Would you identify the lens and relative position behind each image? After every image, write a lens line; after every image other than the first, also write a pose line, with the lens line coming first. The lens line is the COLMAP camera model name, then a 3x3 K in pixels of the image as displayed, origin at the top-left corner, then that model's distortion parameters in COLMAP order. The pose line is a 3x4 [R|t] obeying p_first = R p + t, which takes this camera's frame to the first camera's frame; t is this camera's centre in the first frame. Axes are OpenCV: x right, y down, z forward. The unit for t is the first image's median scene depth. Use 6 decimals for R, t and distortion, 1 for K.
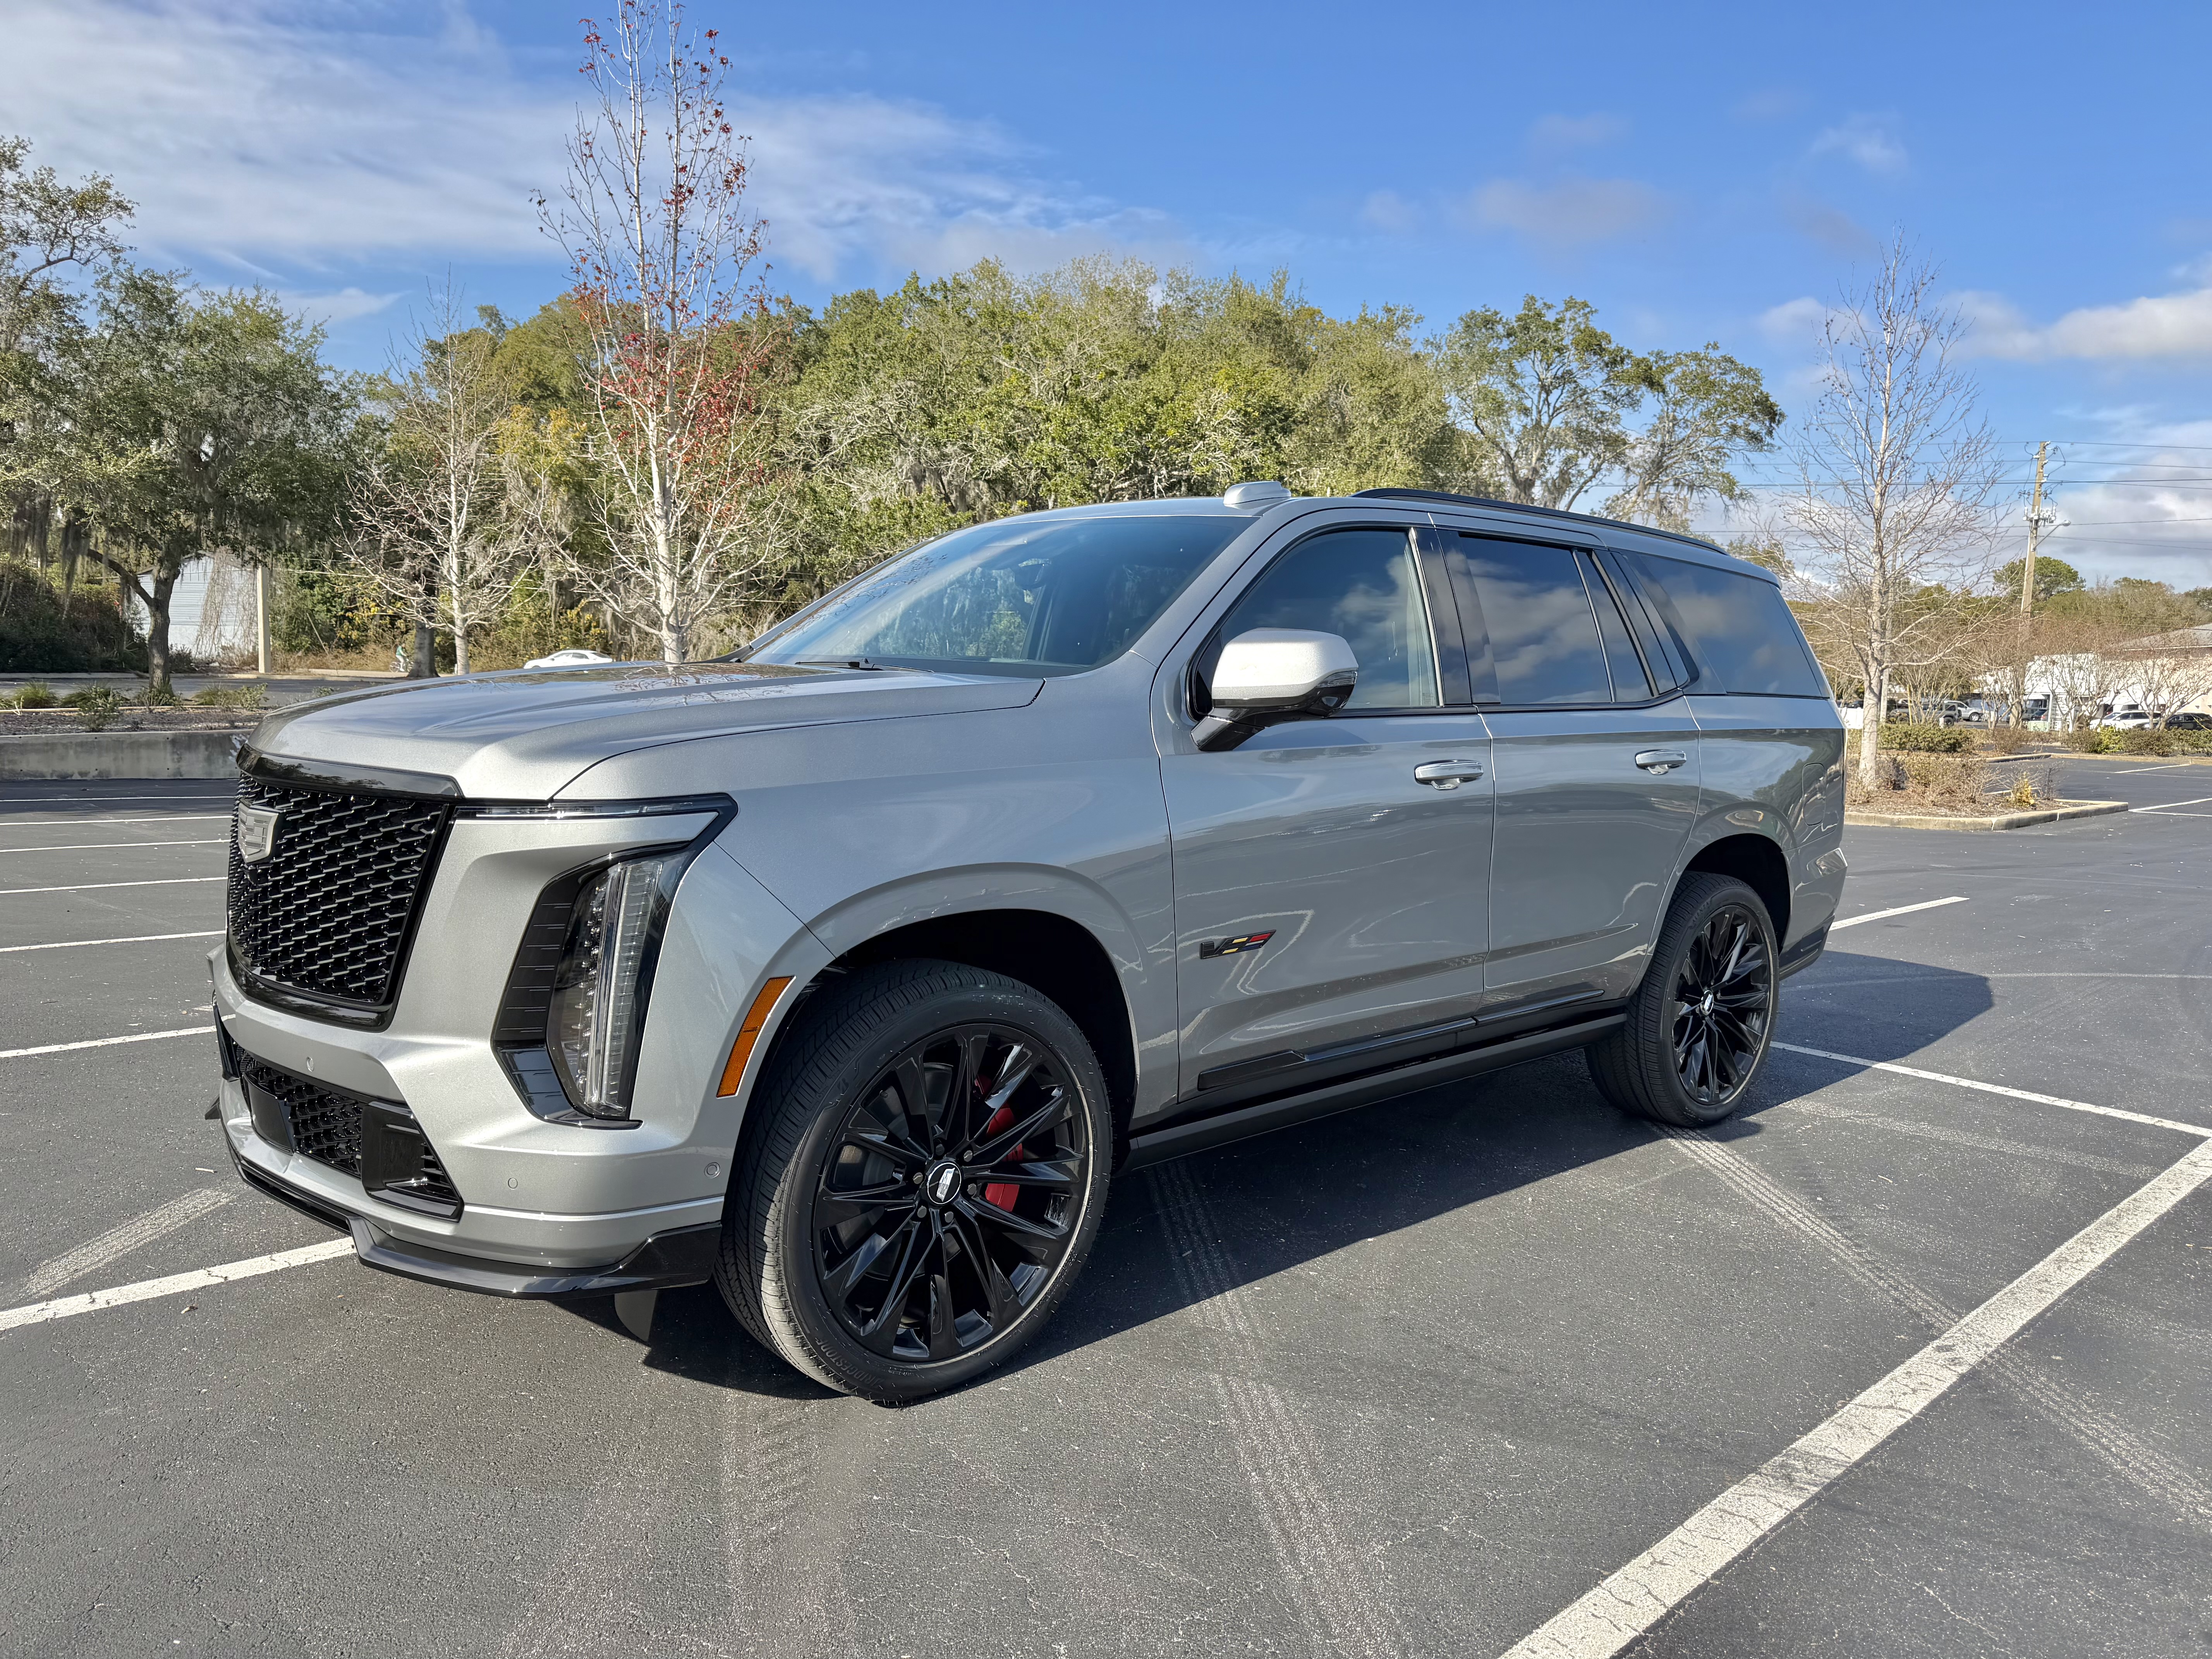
lens RADIAL K [[1520.6, 0, 1106.0], [0, 1520.6, 829.5], [0, 0, 1]] dist [0.056786, -0.067495]
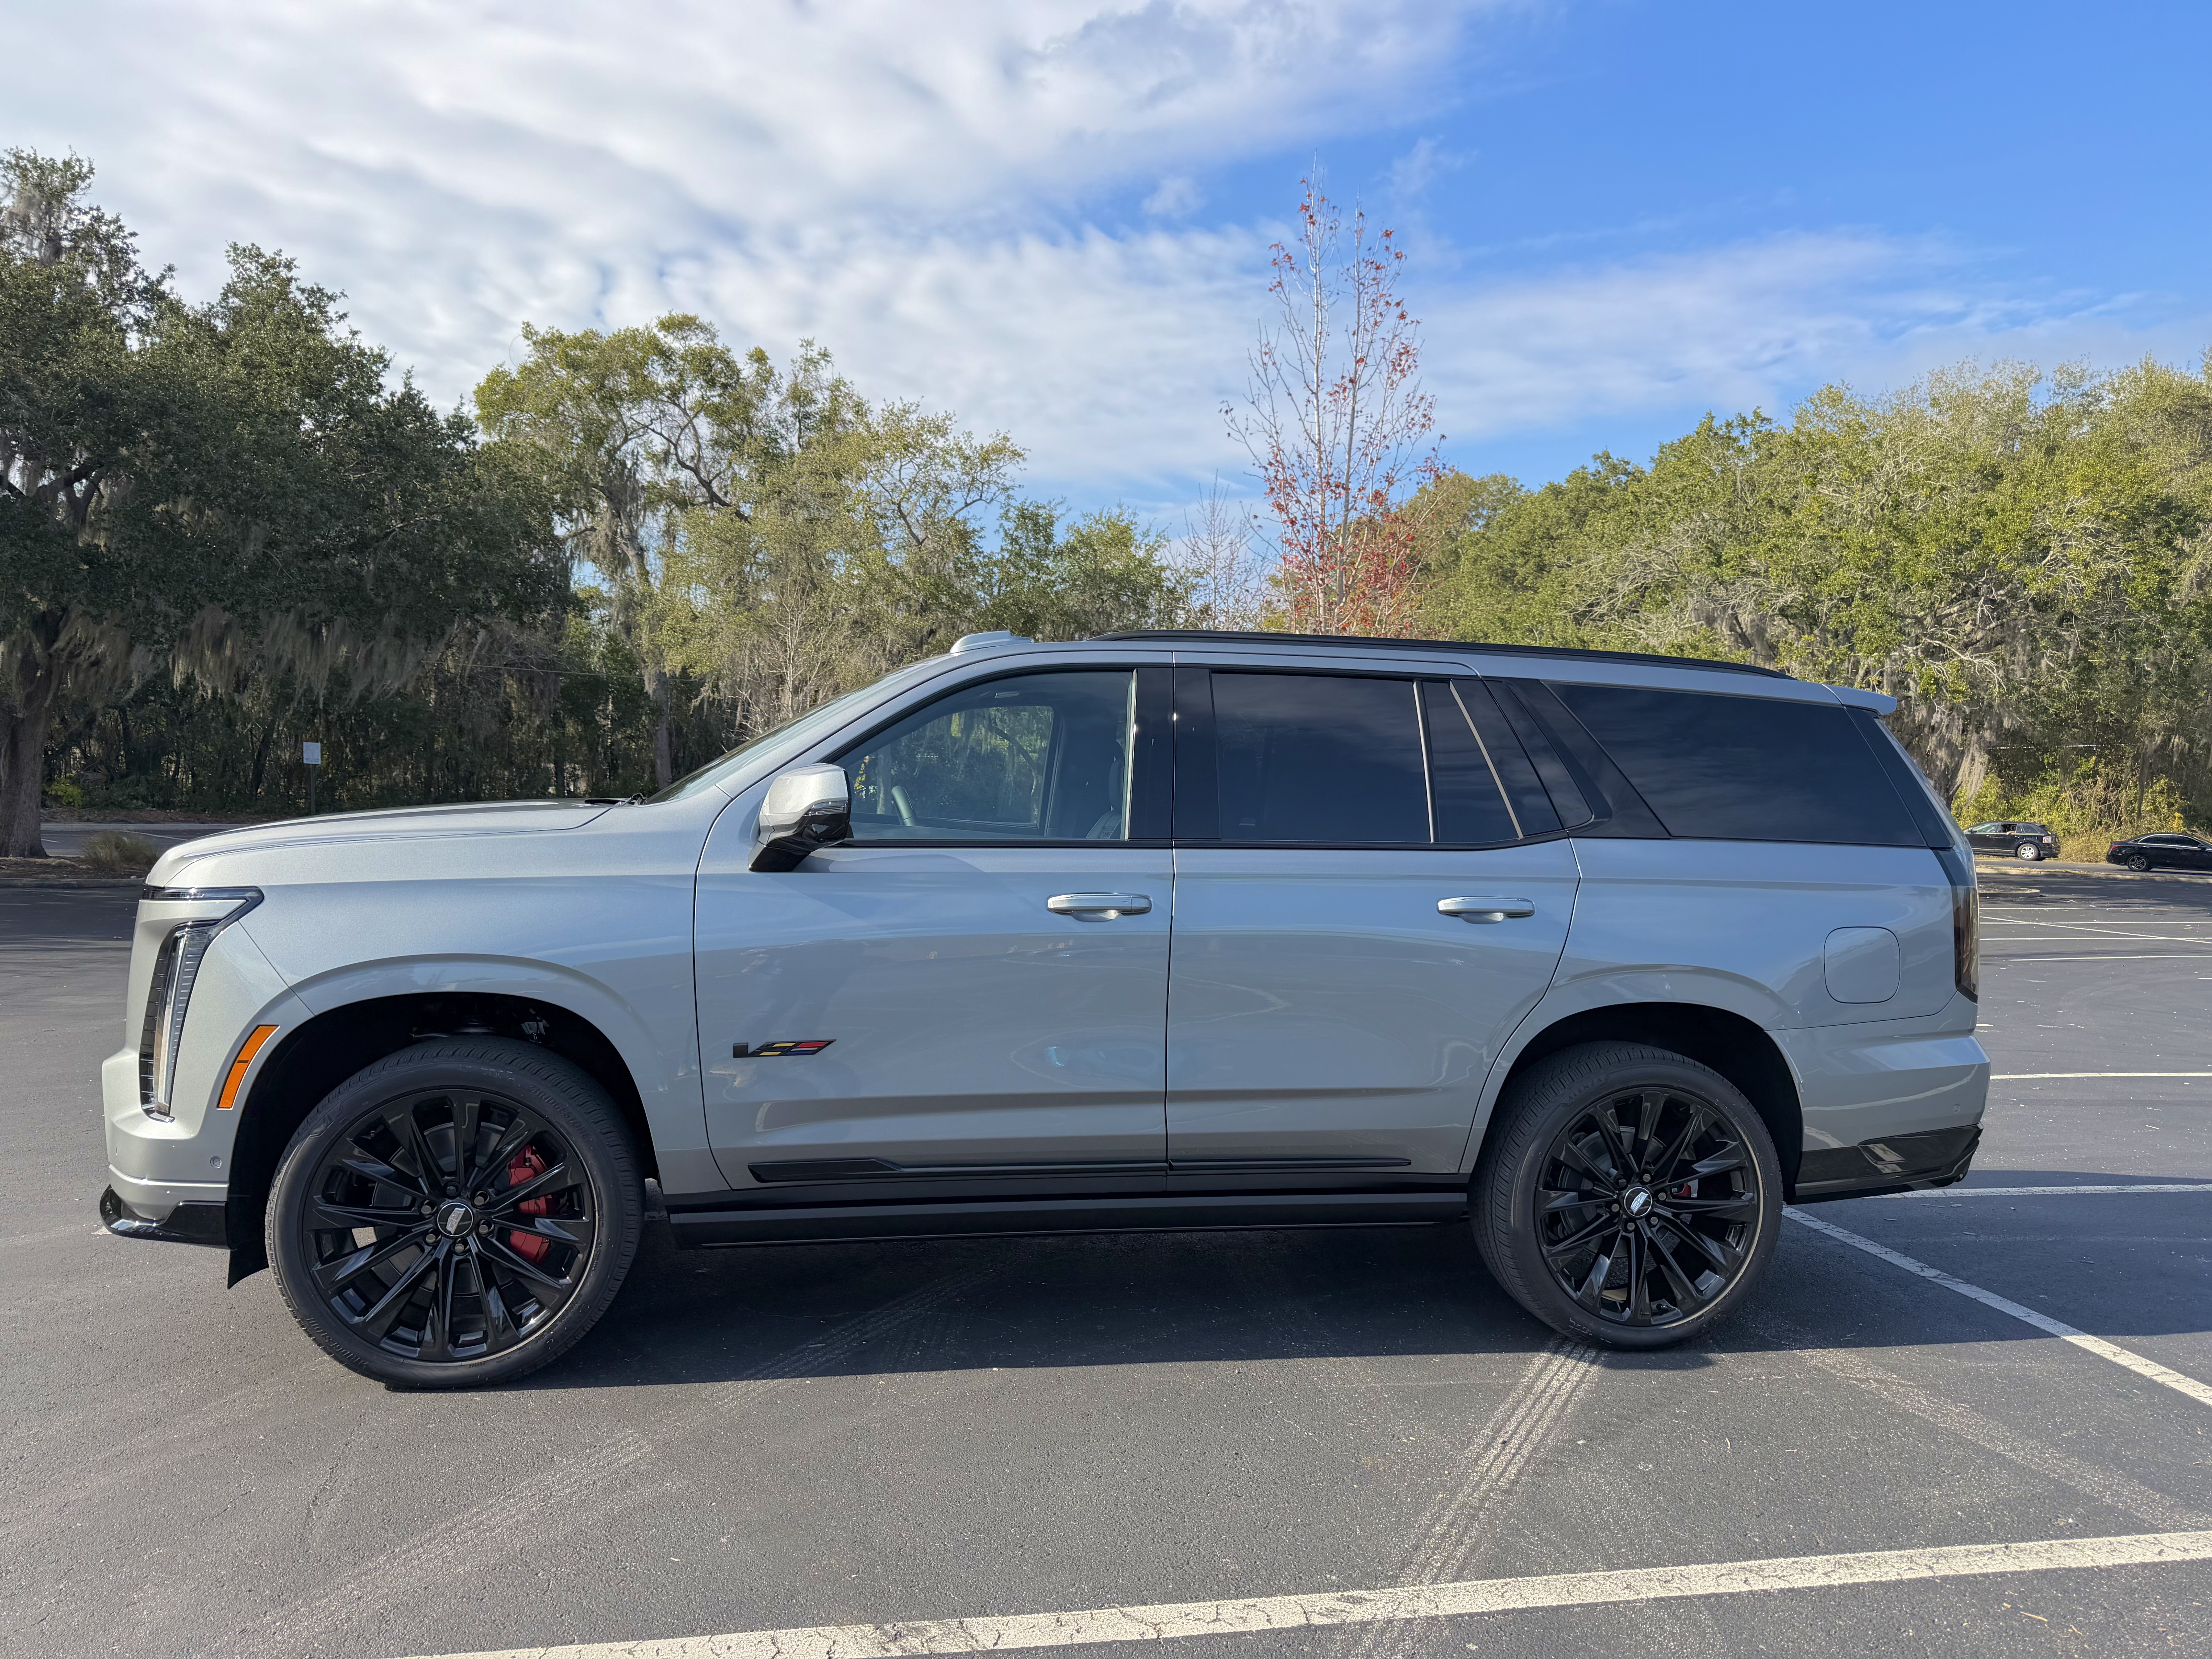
lens RADIAL K [[1520.6, 0, 1106.0], [0, 1520.6, 829.5], [0, 0, 1]] dist [0.056786, -0.067495]
pose [[0.849268, 0.004278, -0.527945, 0.138916], [-0.057192, 0.994828, -0.083940, -0.000463], [0.524855, 0.101482, 0.845120, 0.028185]]
